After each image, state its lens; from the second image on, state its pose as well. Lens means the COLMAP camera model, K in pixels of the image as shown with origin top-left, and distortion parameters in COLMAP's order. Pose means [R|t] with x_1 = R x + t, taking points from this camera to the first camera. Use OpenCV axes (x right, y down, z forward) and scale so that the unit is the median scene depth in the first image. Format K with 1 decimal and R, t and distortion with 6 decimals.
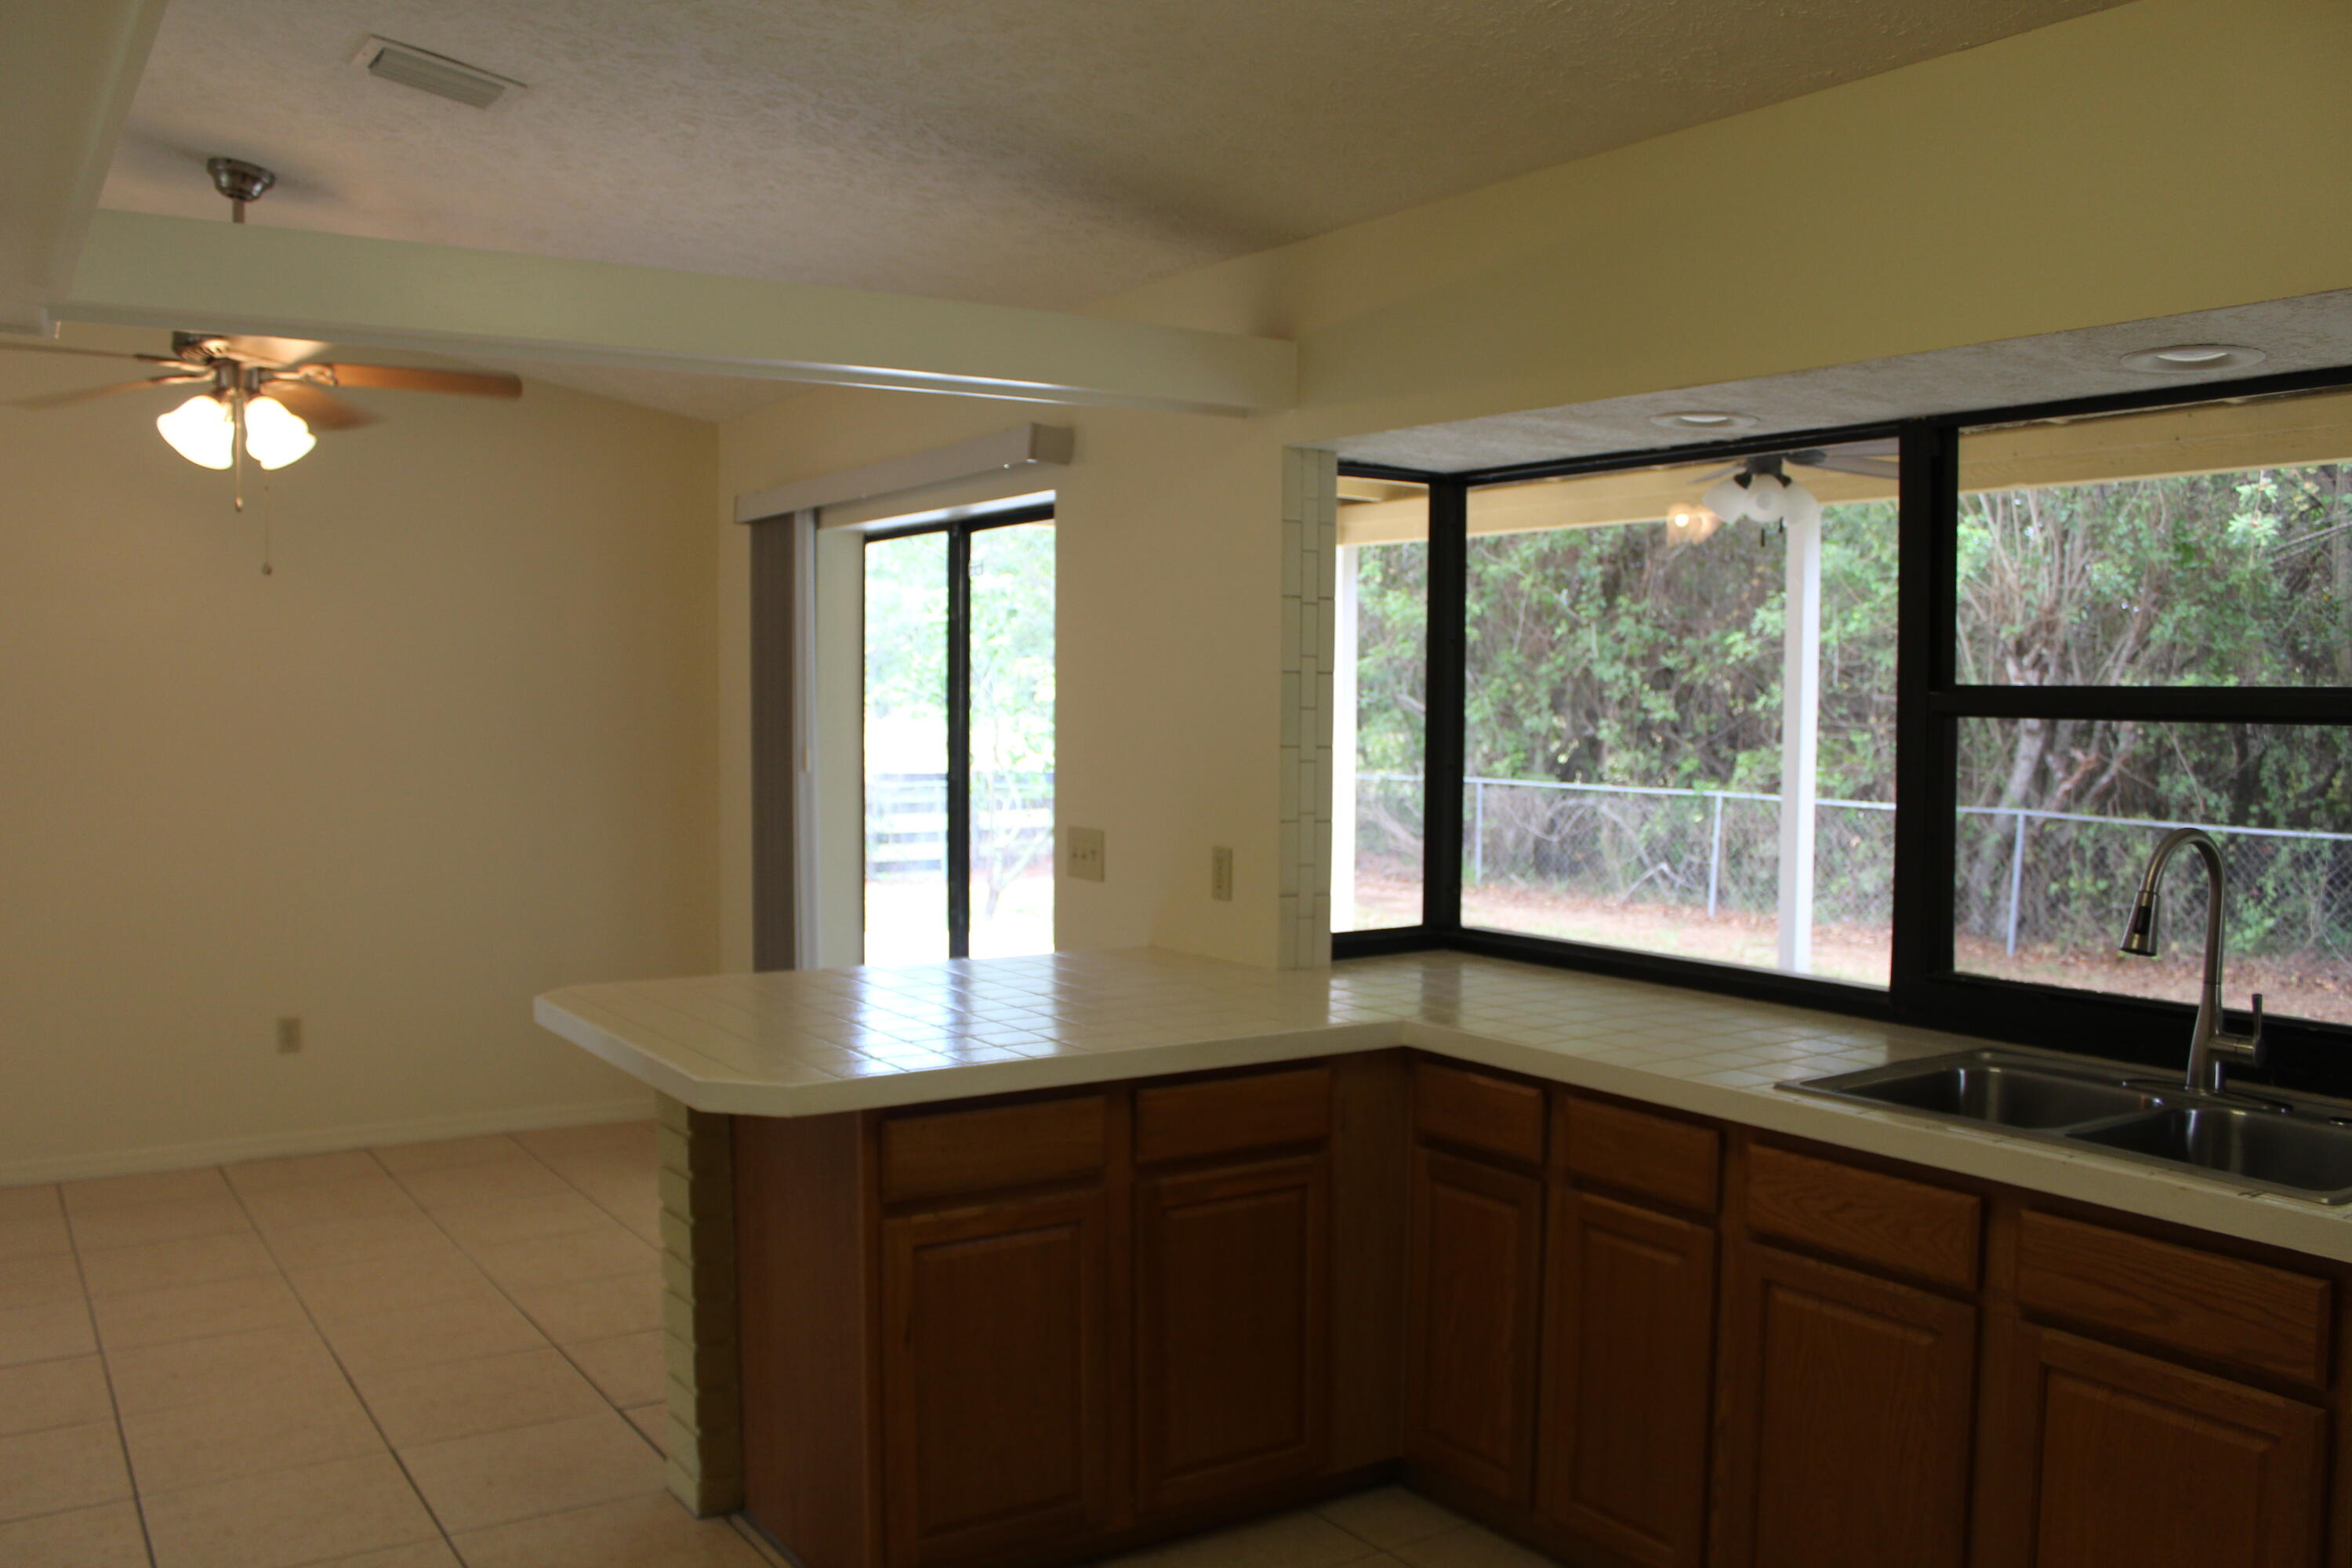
lens RADIAL K [[1983.3, 0, 1176.0], [0, 1983.3, 784.0], [0, 0, 1]] dist [-0.160124, 0.160918]
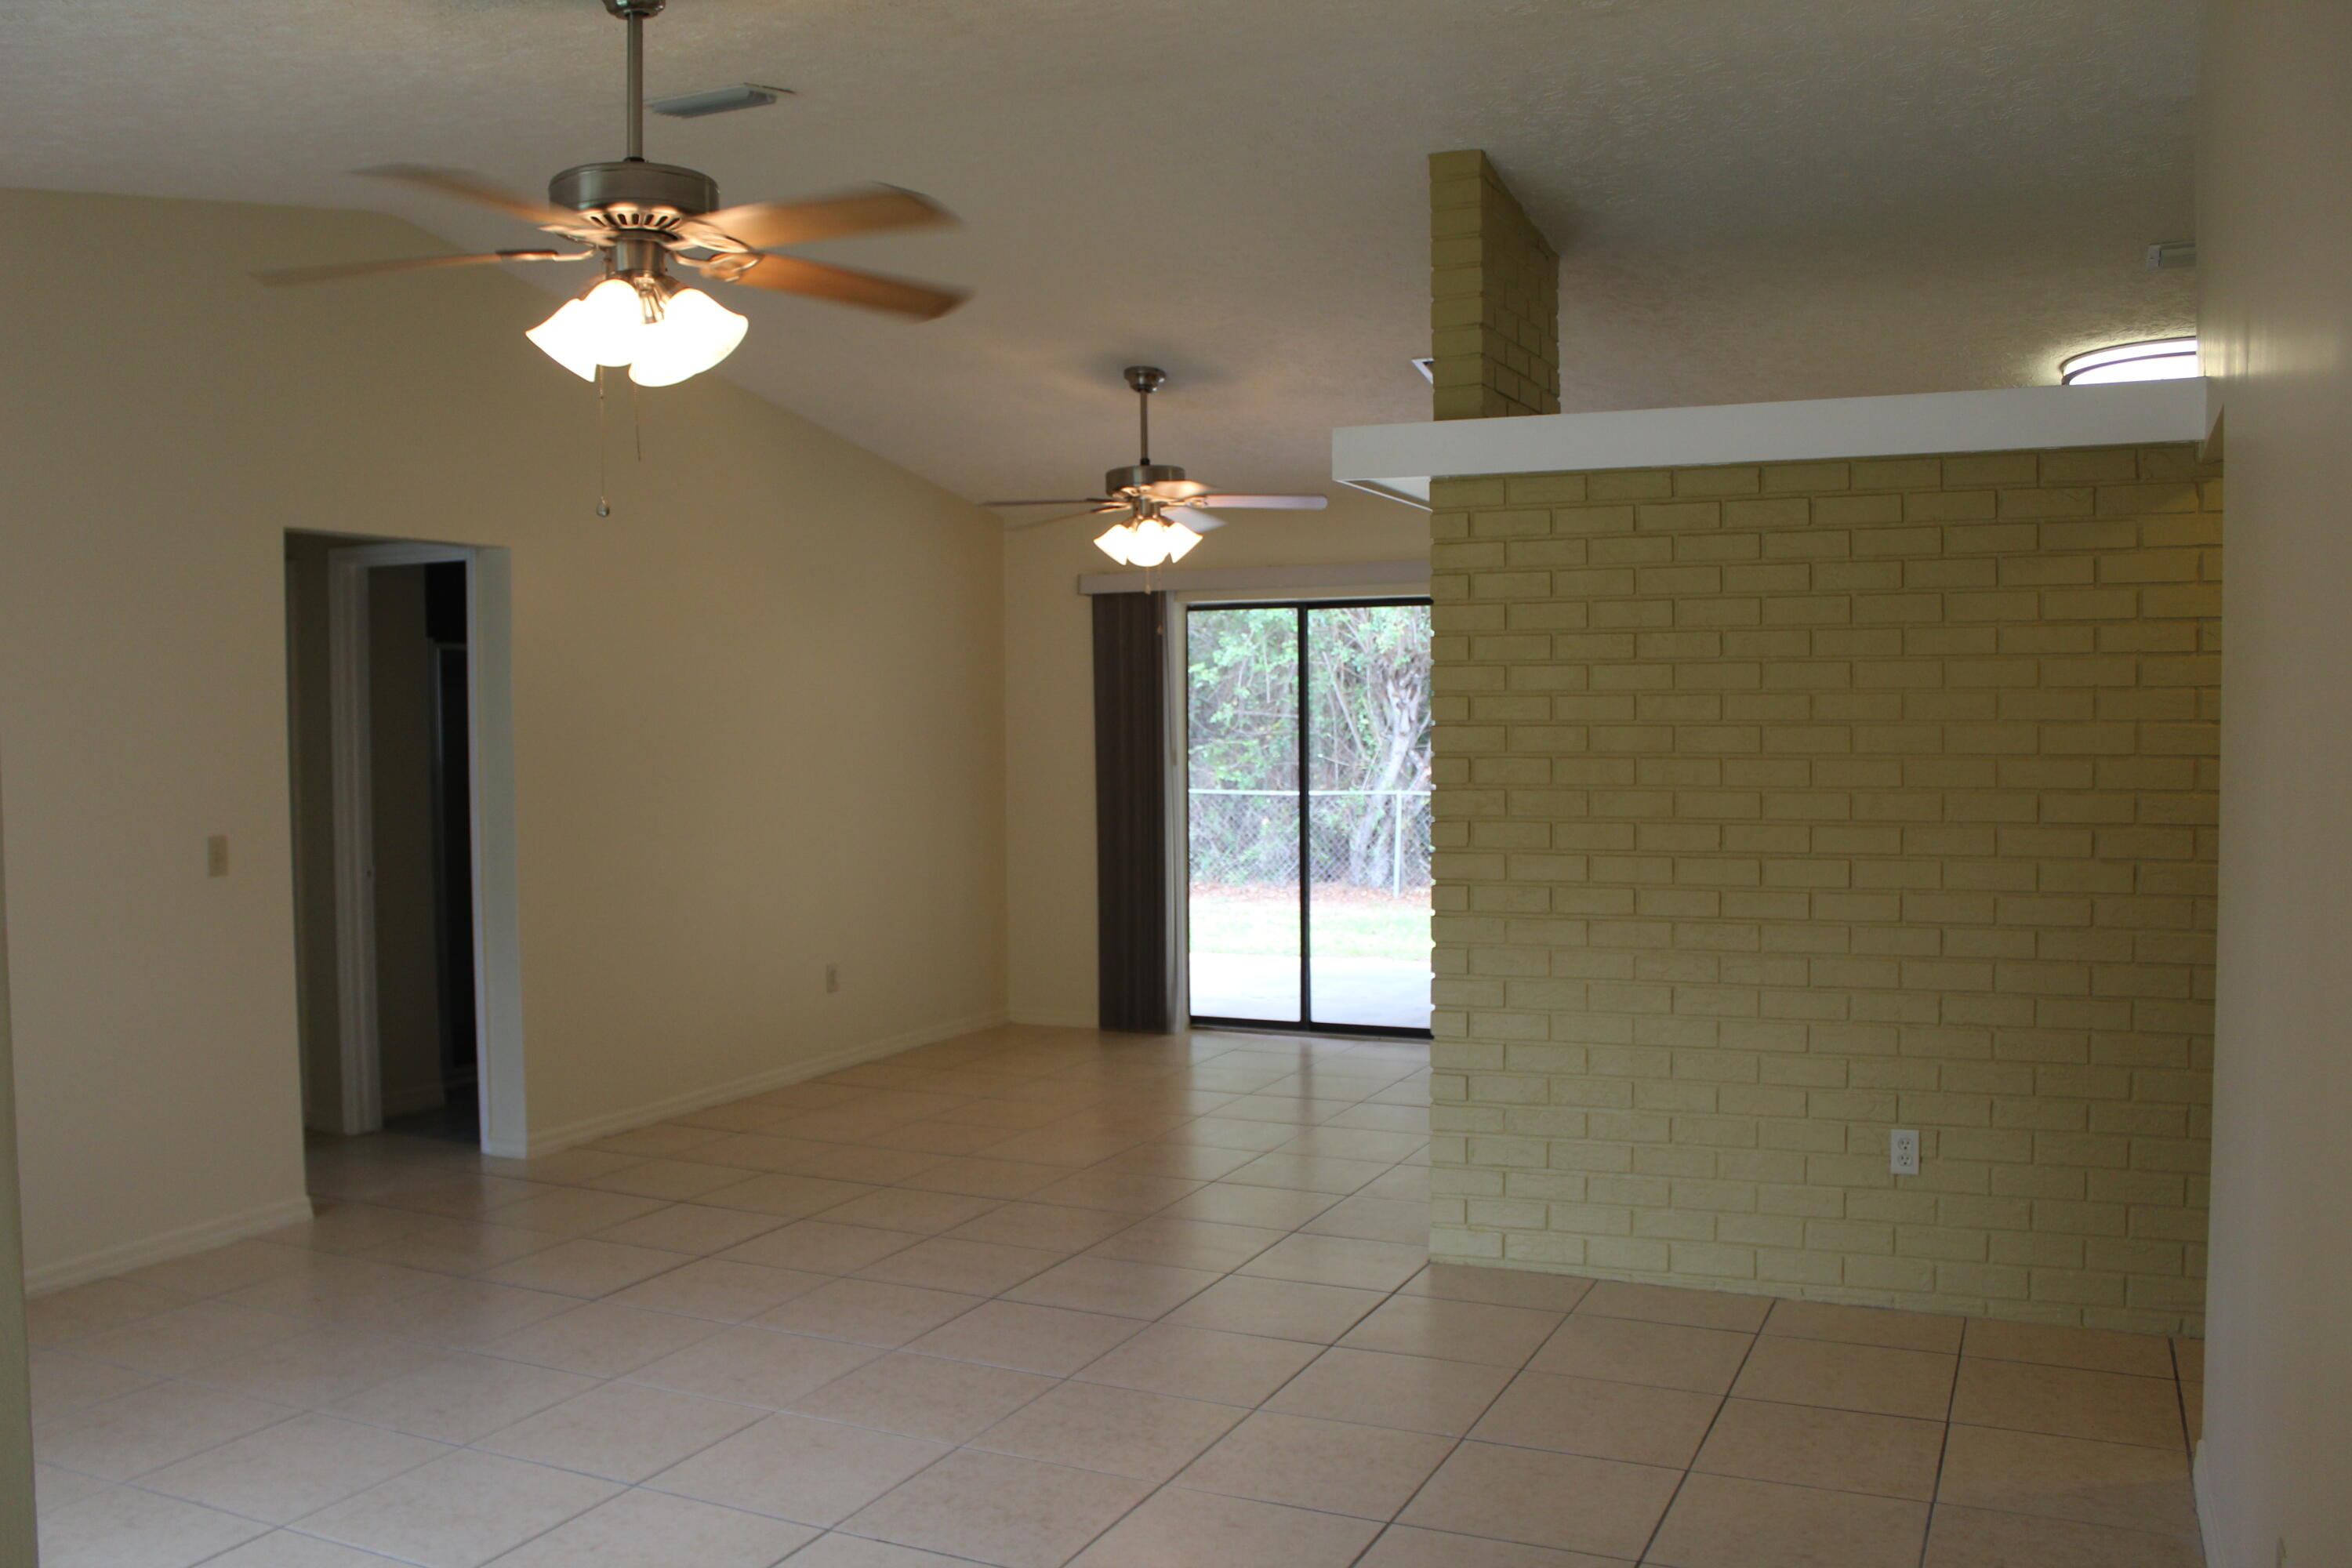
lens RADIAL K [[1948.8, 0, 1220.8], [0, 1948.8, 786.9], [0, 0, 1]] dist [-0.205228, 0.250701]
pose [[0.850011, -0.033904, 0.525673, -1.248908], [0.038819, 0.999245, 0.001677, 0.010092], [-0.525333, 0.018981, 0.850685, -0.347820]]
